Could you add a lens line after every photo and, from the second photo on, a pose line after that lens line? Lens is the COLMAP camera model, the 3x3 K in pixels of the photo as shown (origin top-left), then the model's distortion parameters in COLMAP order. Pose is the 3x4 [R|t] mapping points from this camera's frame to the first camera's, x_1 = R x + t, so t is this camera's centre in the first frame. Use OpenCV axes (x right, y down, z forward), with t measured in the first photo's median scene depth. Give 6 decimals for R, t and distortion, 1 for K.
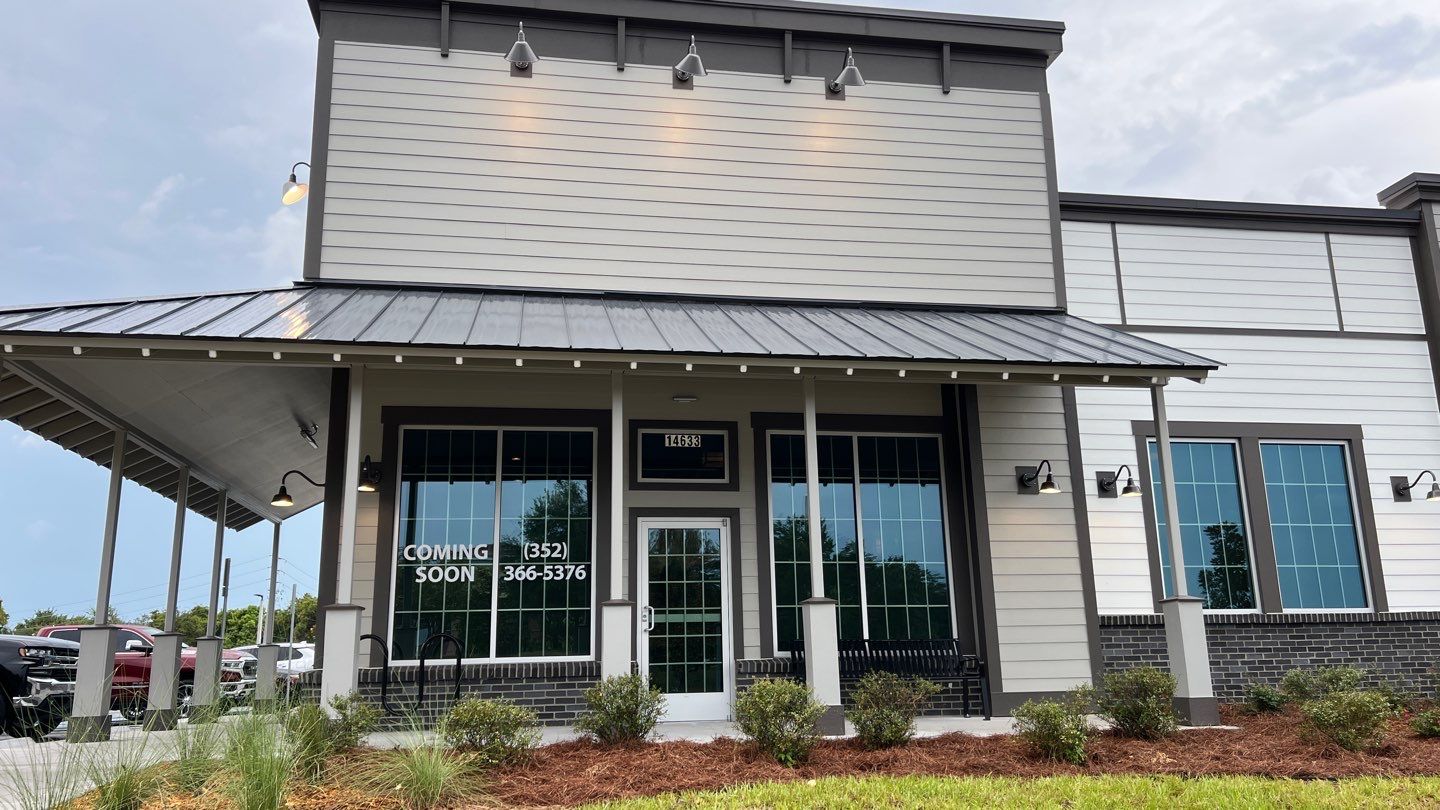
lens RADIAL K [[1097.7, 0, 720.0], [0, 1097.7, 405.0], [0, 0, 1]] dist [0.081211, -0.090702]
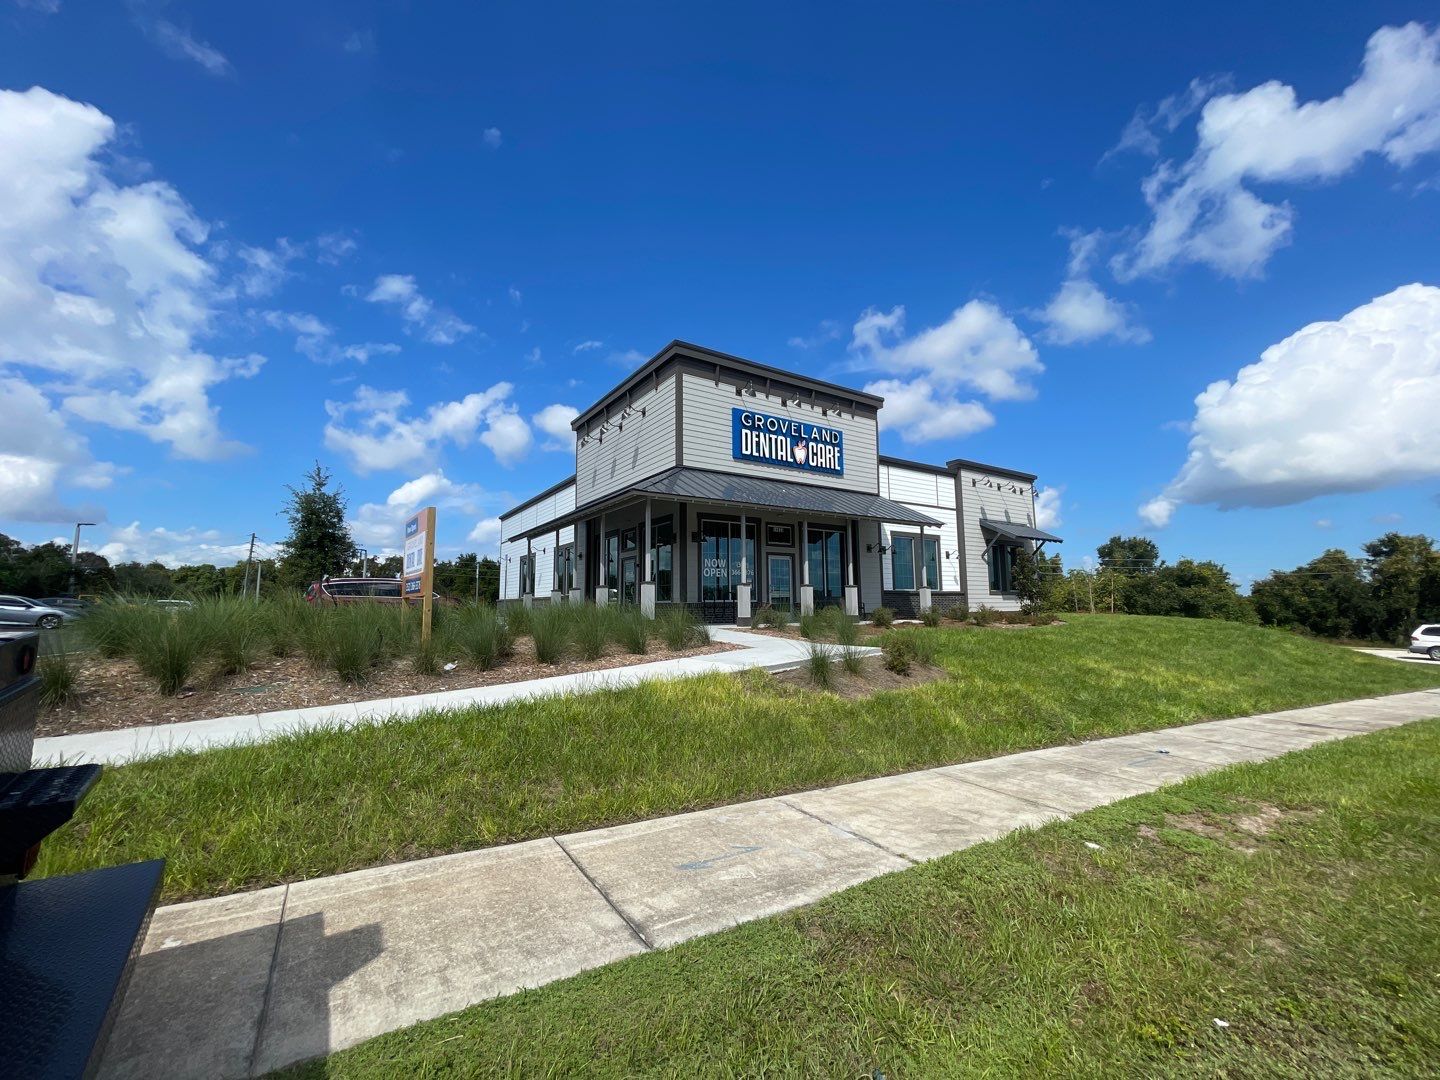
lens RADIAL K [[578.6, 0, 722.4], [0, 578.6, 534.9], [0, 0, 1]] dist [0.001394, -0.000154]
pose [[0.917010, 0.061658, 0.394071, -0.796746], [-0.104475, 0.990616, 0.088119, -0.076081], [-0.384939, -0.121976, 0.914846, -0.371763]]
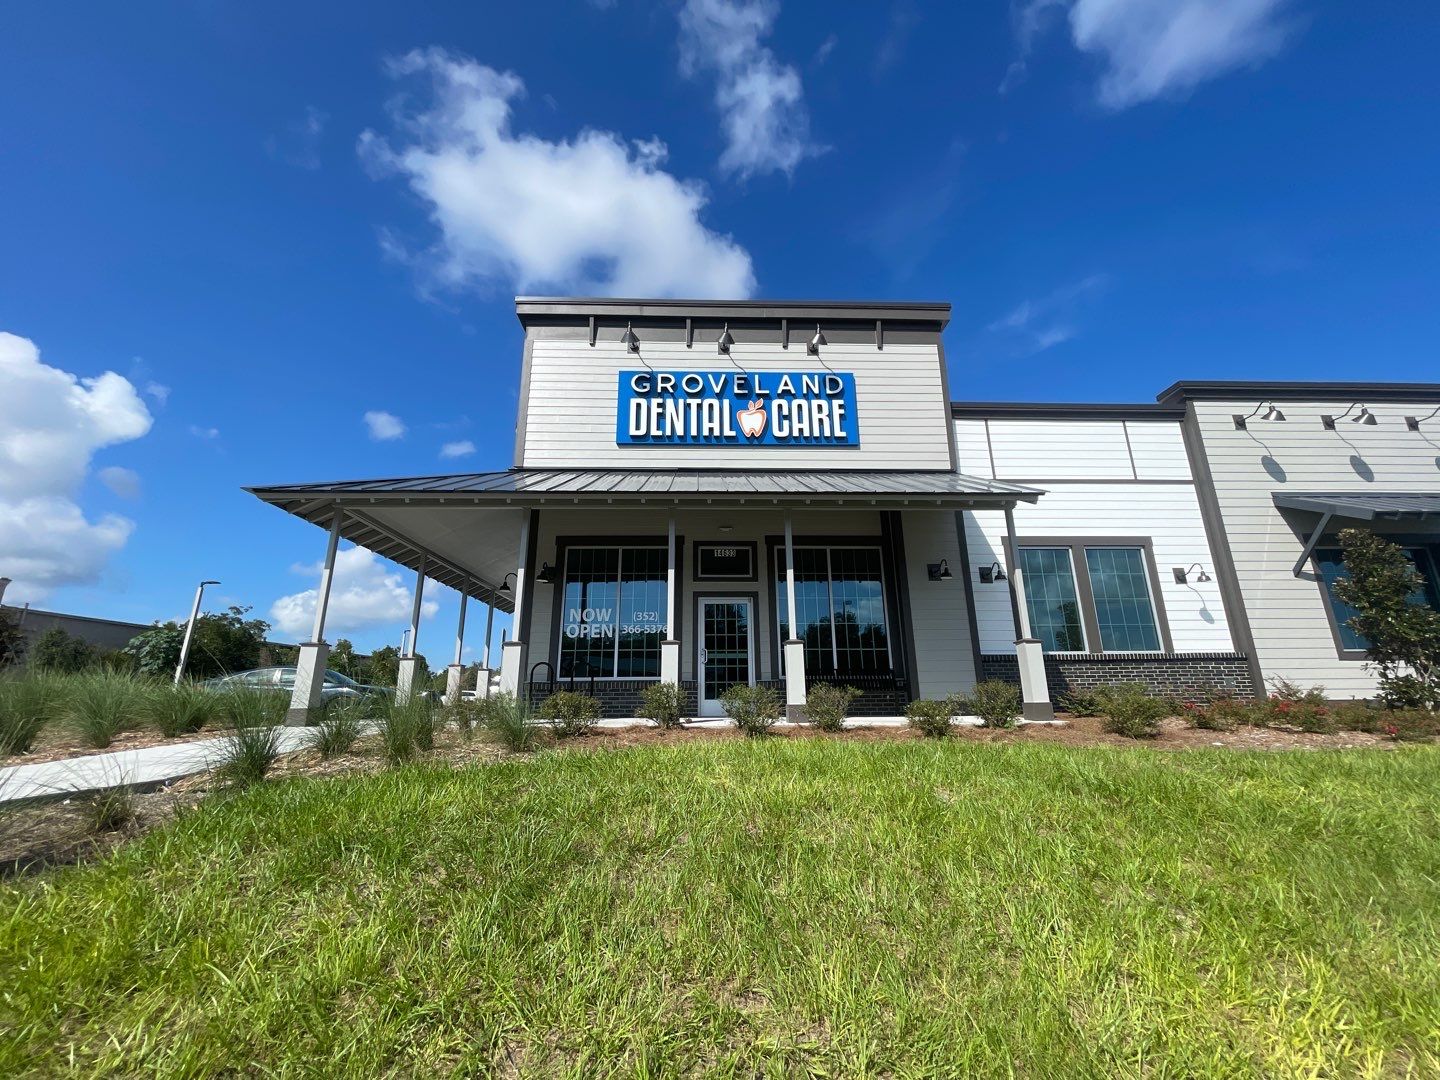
lens RADIAL K [[581.7, 0, 718.9], [0, 581.7, 535.5], [0, 0, 1]] dist [-0.002141, -0.000063]
pose [[0.990034, -0.025630, -0.138478, 0.084443], [0.020686, 0.999100, -0.037023, 0.039213], [0.139302, 0.033789, 0.989673, 0.098054]]
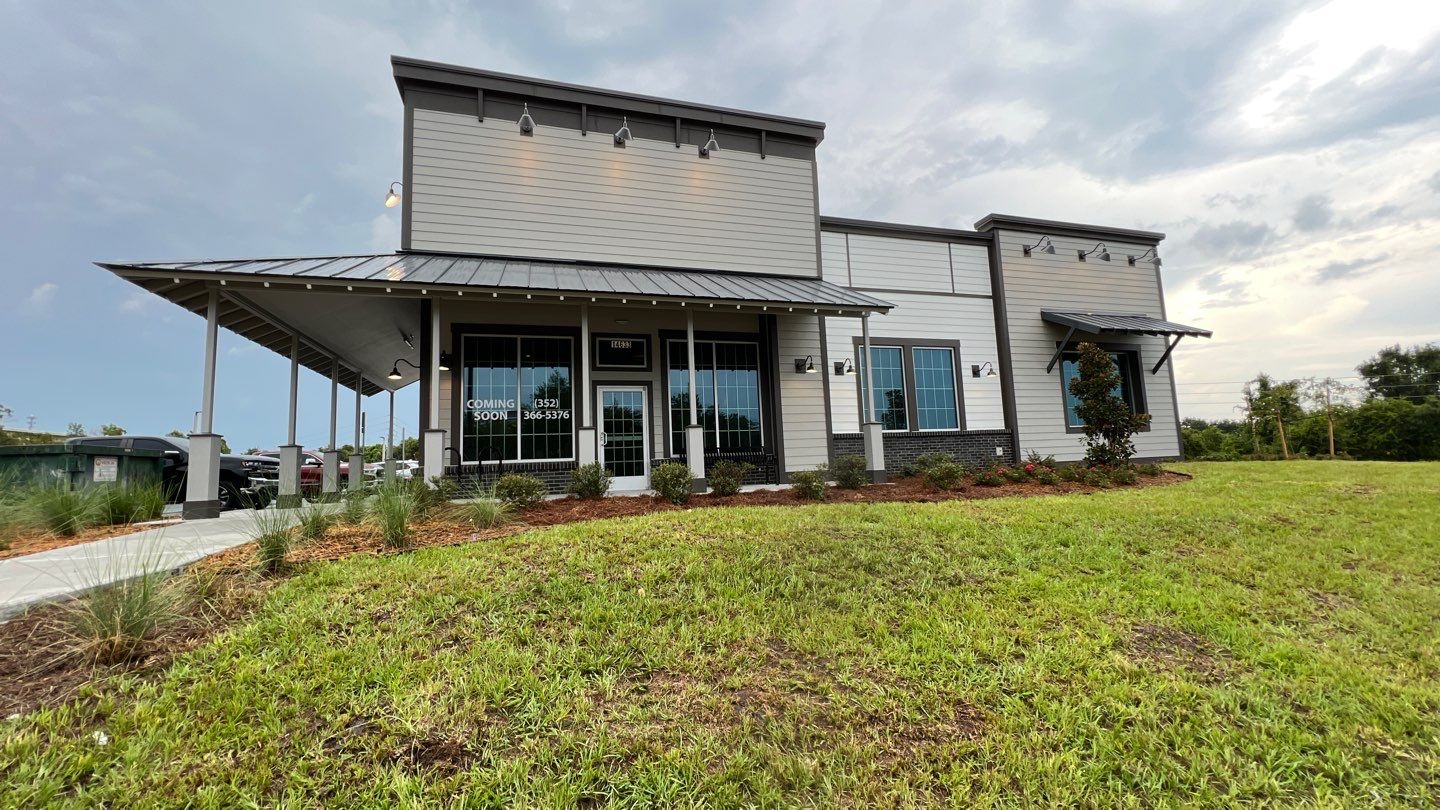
lens RADIAL K [[588.2, 0, 722.1], [0, 588.2, 402.0], [0, 0, 1]] dist [0.003109, -0.000060]
pose [[0.990809, -0.005811, 0.135147, -0.000092], [-0.009465, 0.993650, 0.112118, 0.016362], [-0.134940, -0.112367, 0.984462, -0.011271]]
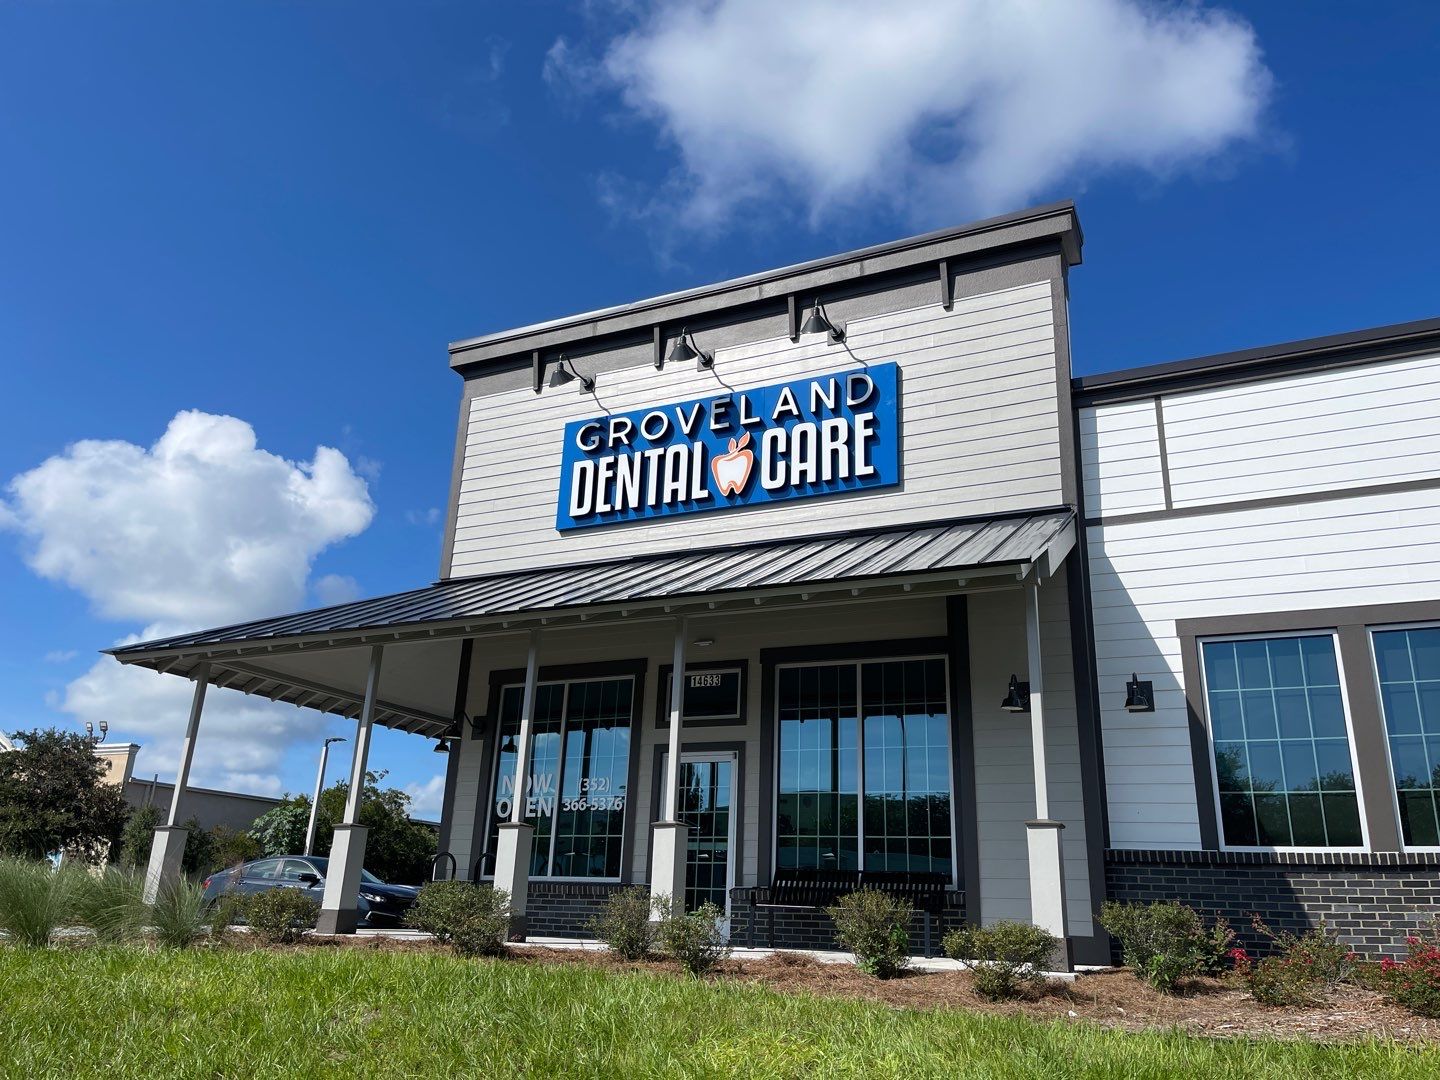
lens RADIAL K [[1090.0, 0, 734.2], [0, 1090.0, 534.9], [0, 0, 1]] dist [0.029068, -0.007106]
pose [[0.815620, -0.145853, -0.559903, 0.630865], [0.083676, 0.987267, -0.135289, 0.038747], [0.572506, 0.063494, 0.817438, 0.117268]]
